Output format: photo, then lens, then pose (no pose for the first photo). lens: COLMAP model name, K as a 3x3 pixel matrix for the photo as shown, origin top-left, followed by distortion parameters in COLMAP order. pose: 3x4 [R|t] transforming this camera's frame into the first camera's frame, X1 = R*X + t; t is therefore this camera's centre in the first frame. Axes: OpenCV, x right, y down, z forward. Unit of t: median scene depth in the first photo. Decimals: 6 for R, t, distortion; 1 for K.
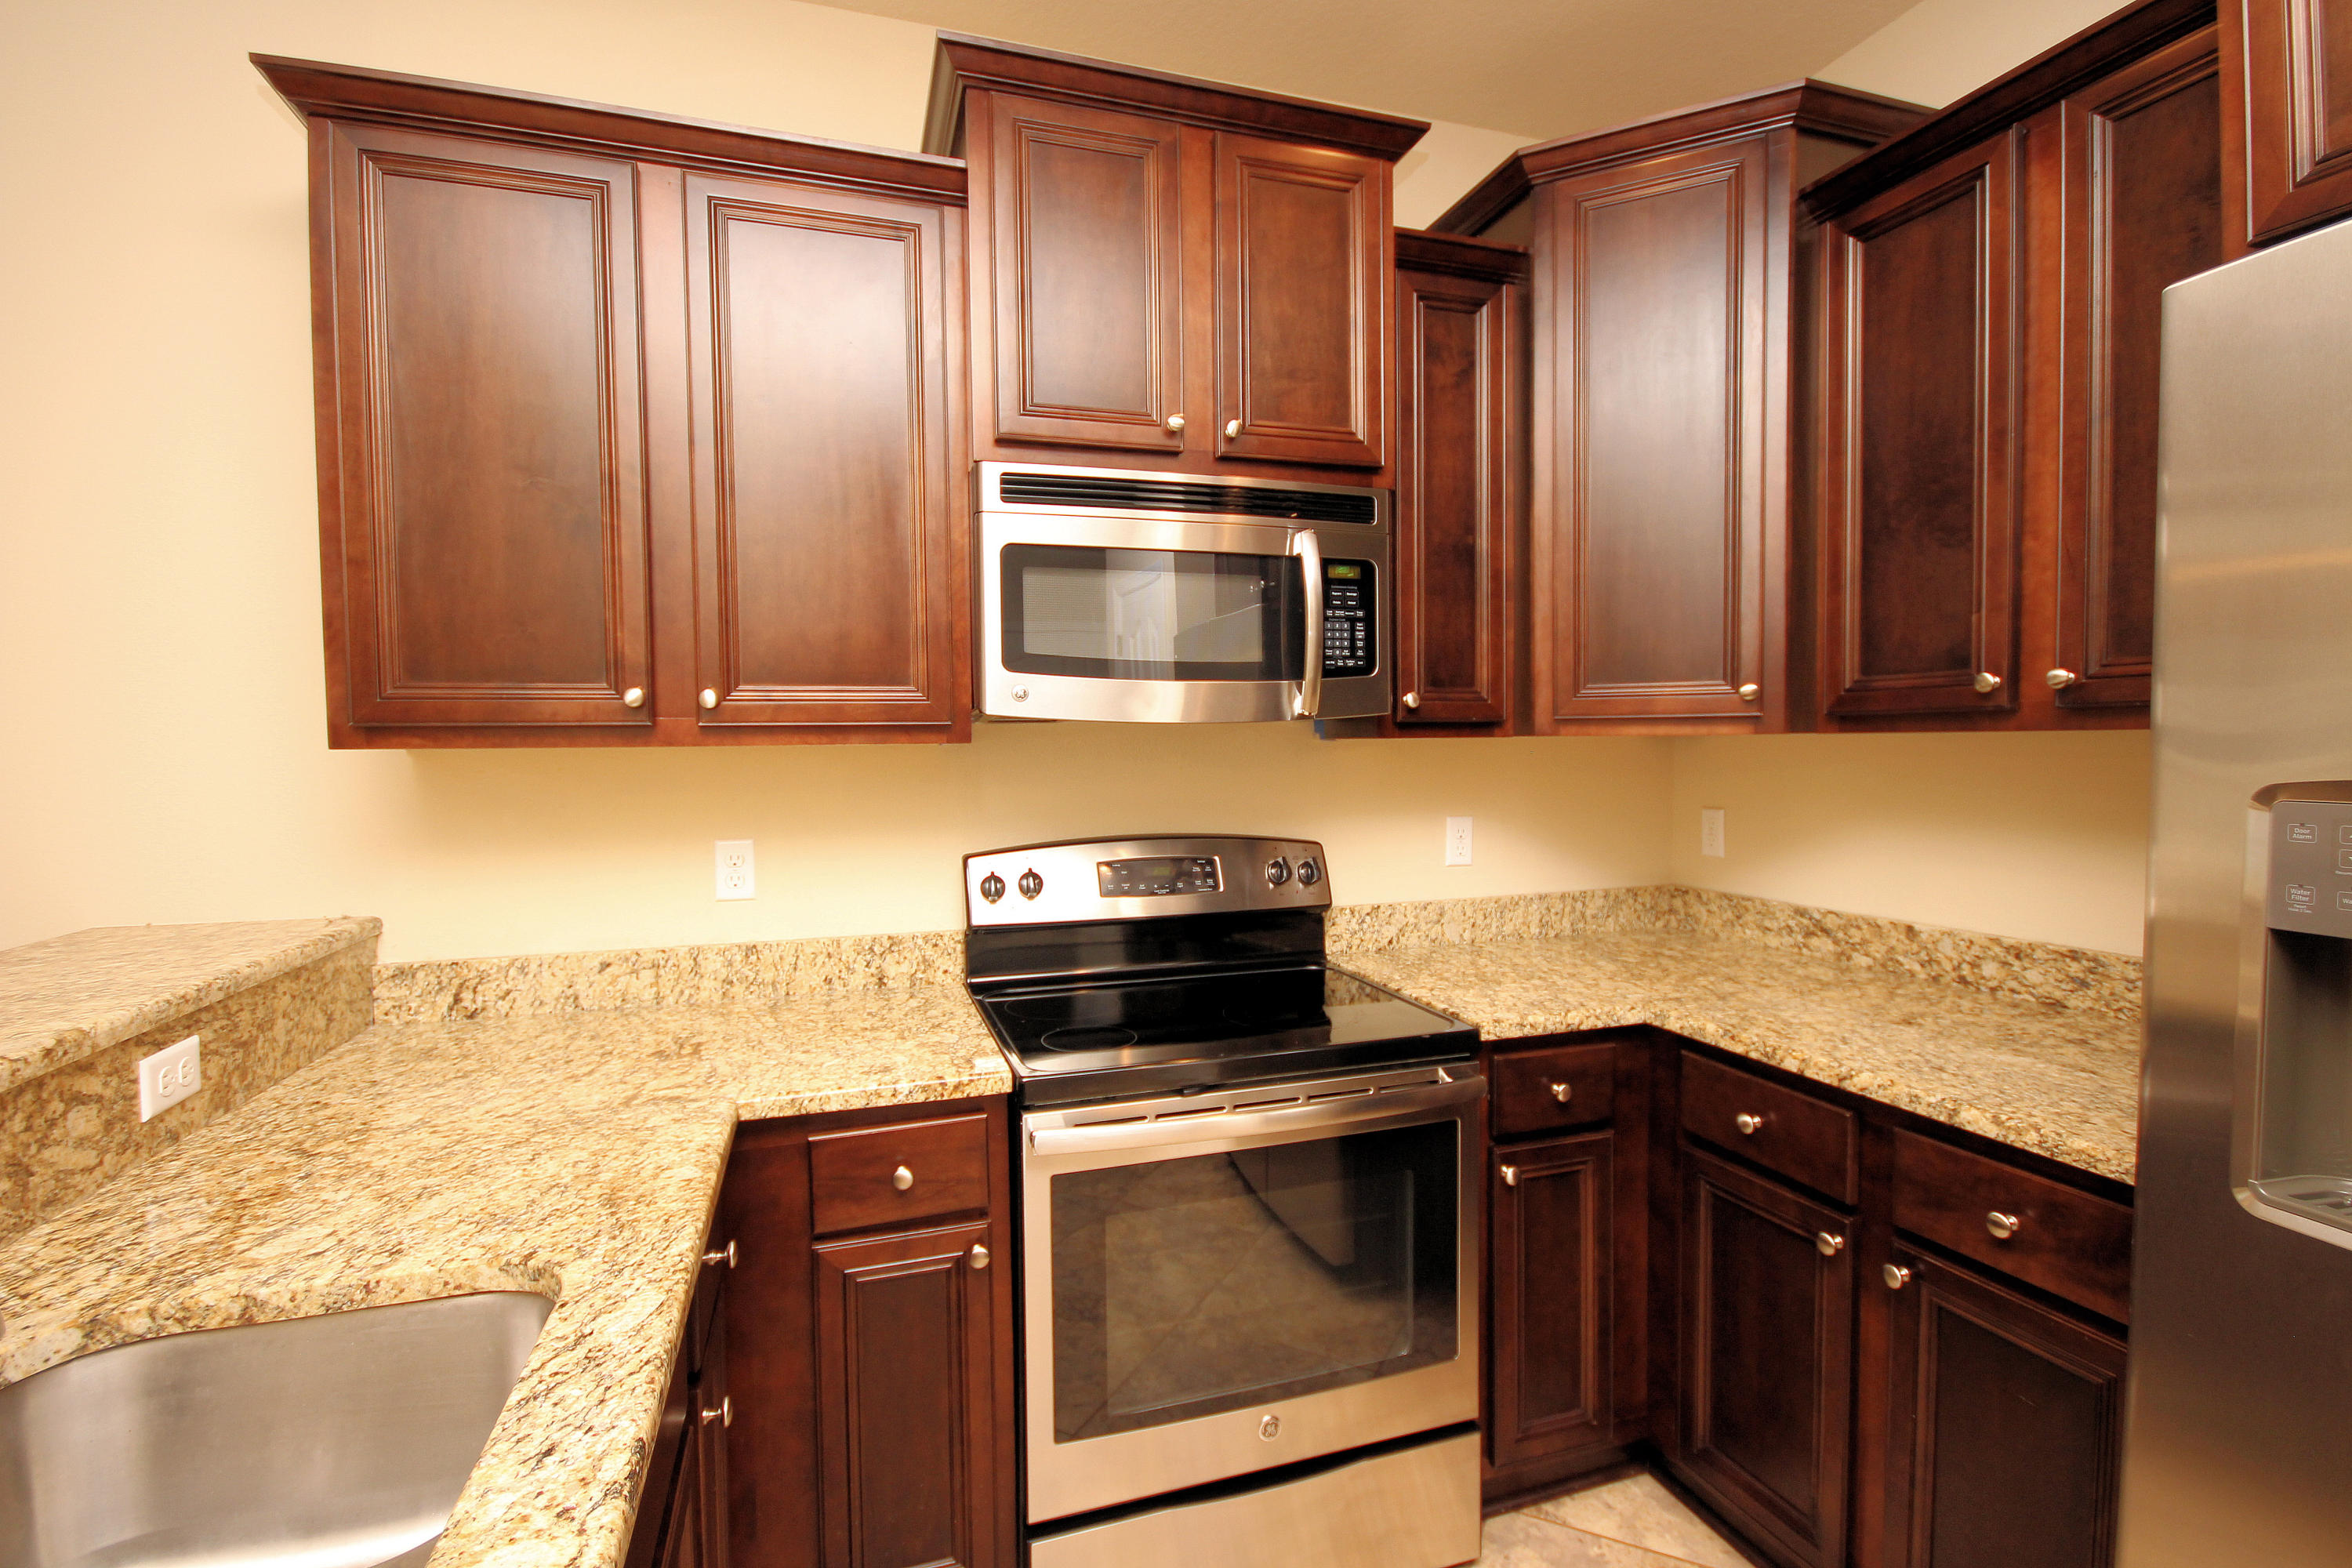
lens RADIAL K [[1079.2, 0, 1198.9], [0, 1079.2, 789.0], [0, 0, 1]] dist [0.002138, -0.008534]
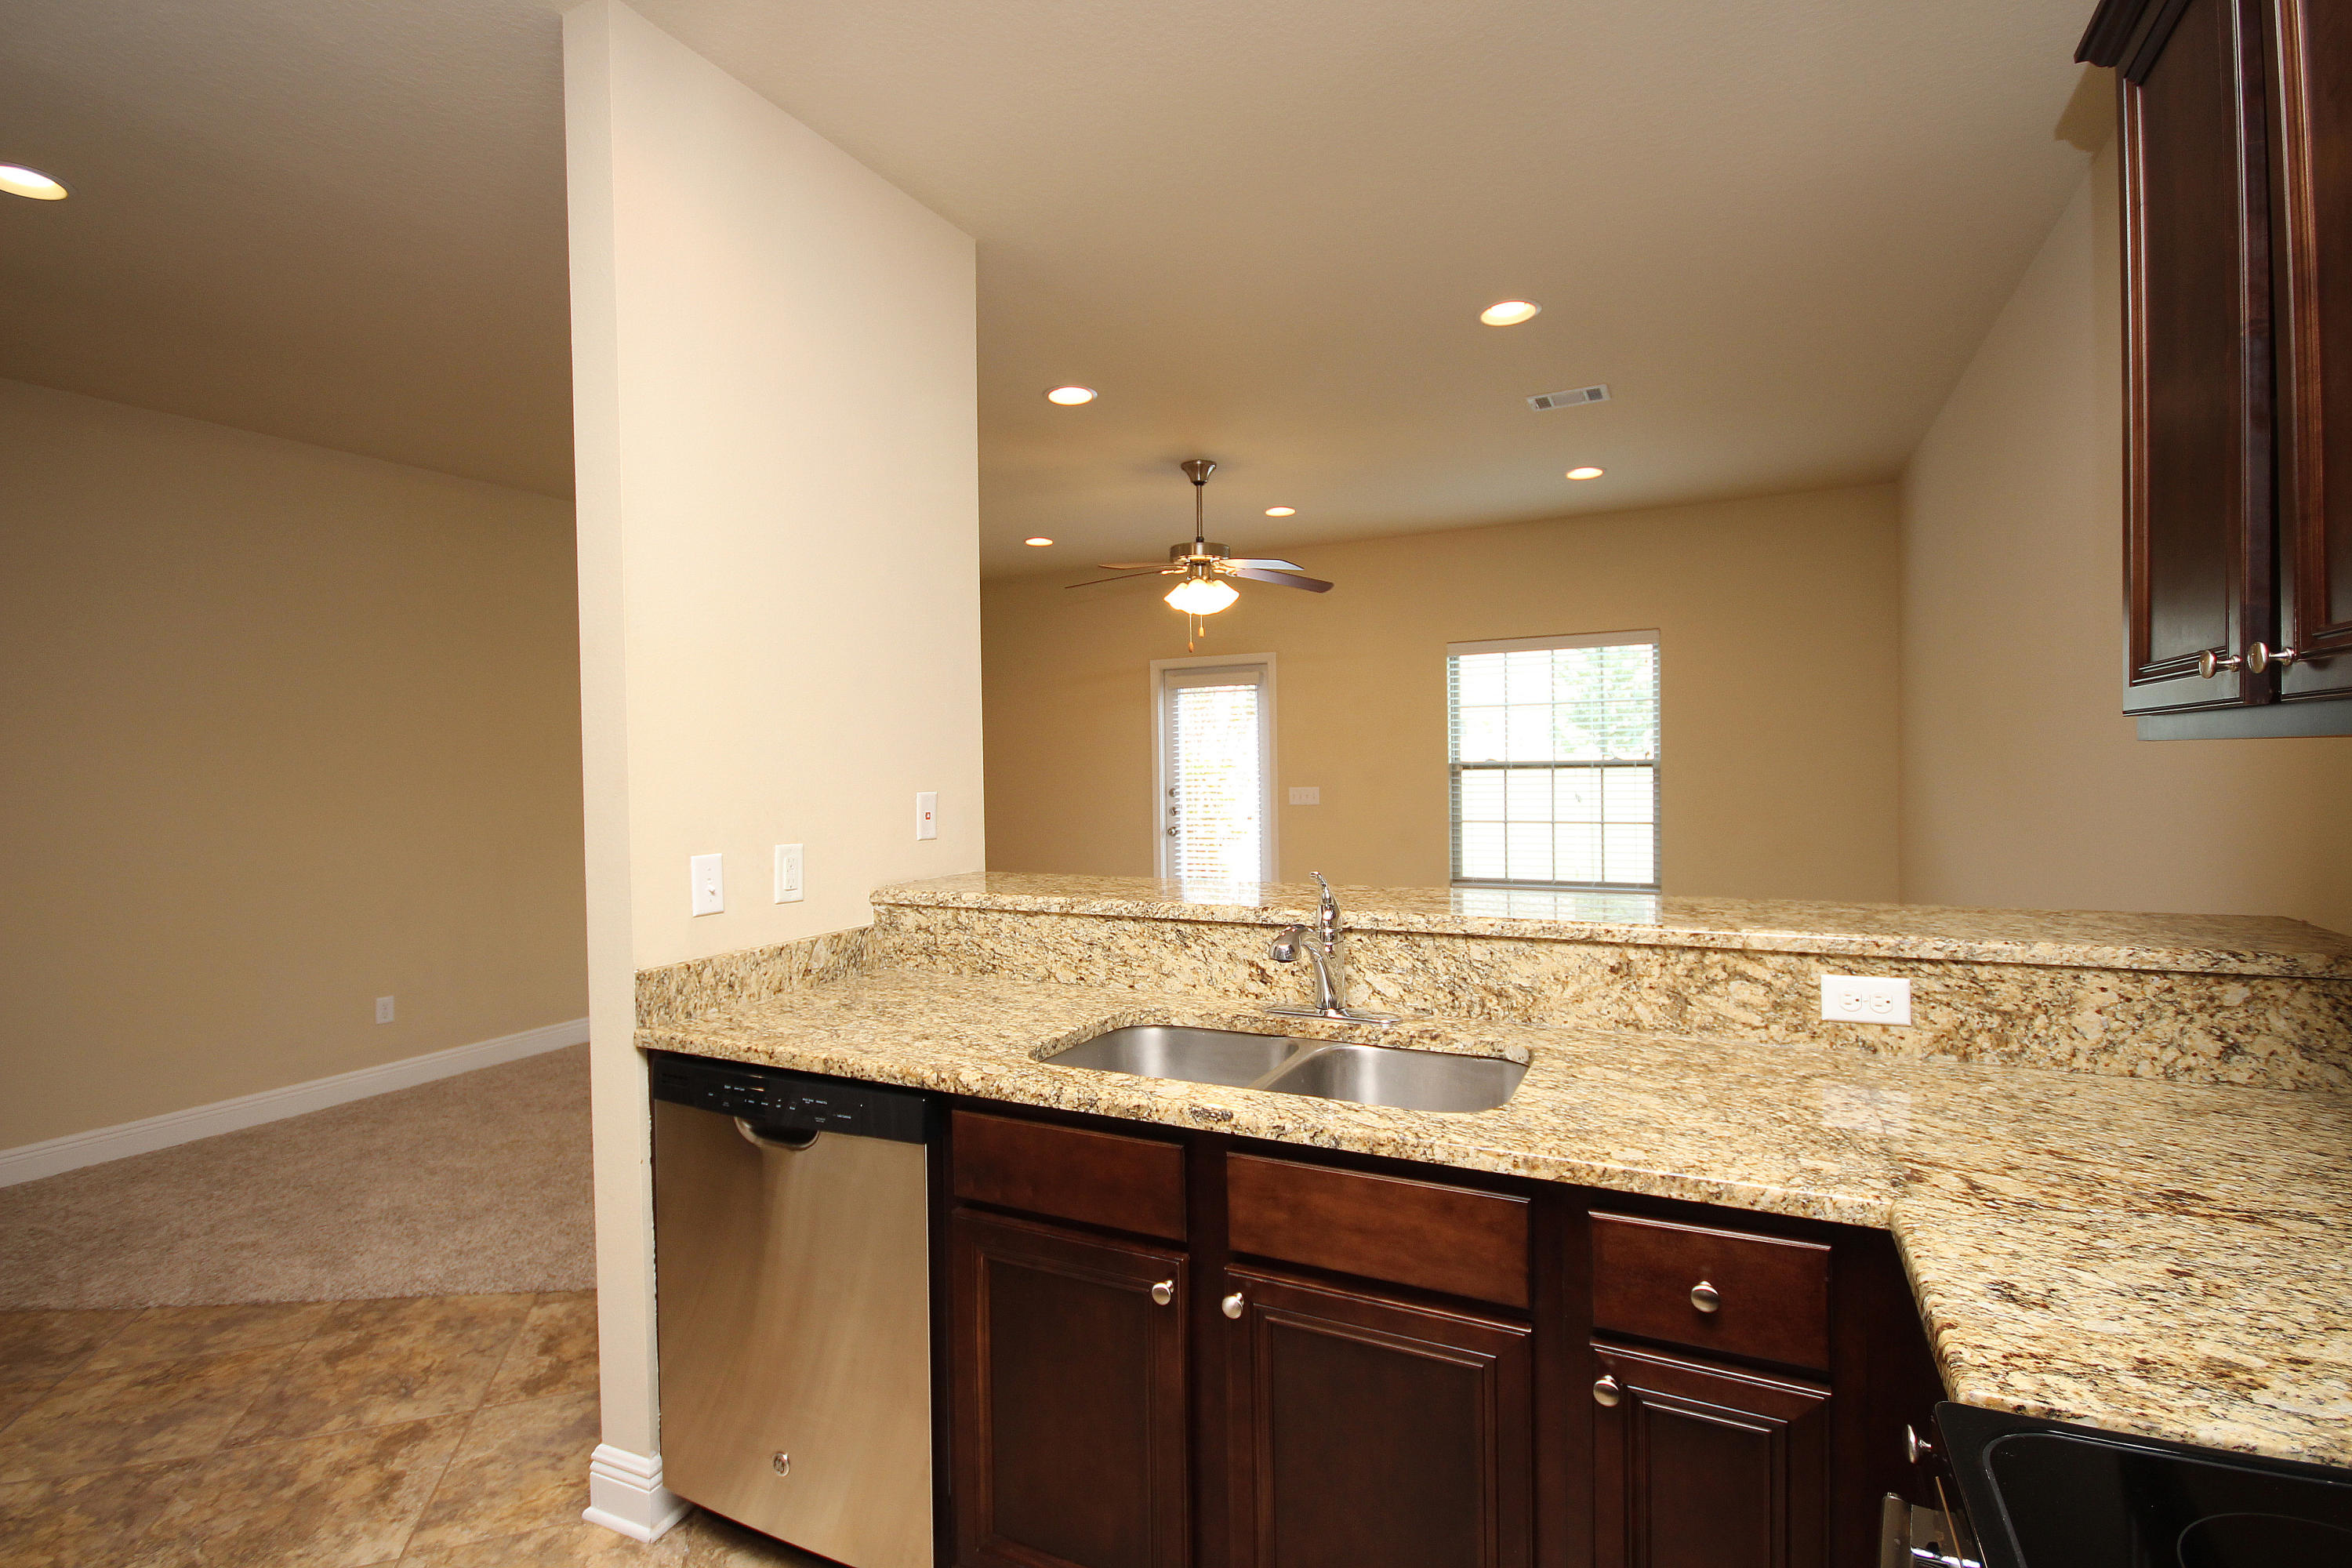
lens RADIAL K [[1088.3, 0, 1196.5], [0, 1088.3, 775.7], [0, 0, 1]] dist [-0.002577, -0.000443]
pose [[-0.698467, 0.028550, -0.715072, 0.360421], [-0.007577, 0.998853, 0.047282, -0.038066], [0.715602, 0.038443, -0.697450, 0.910763]]
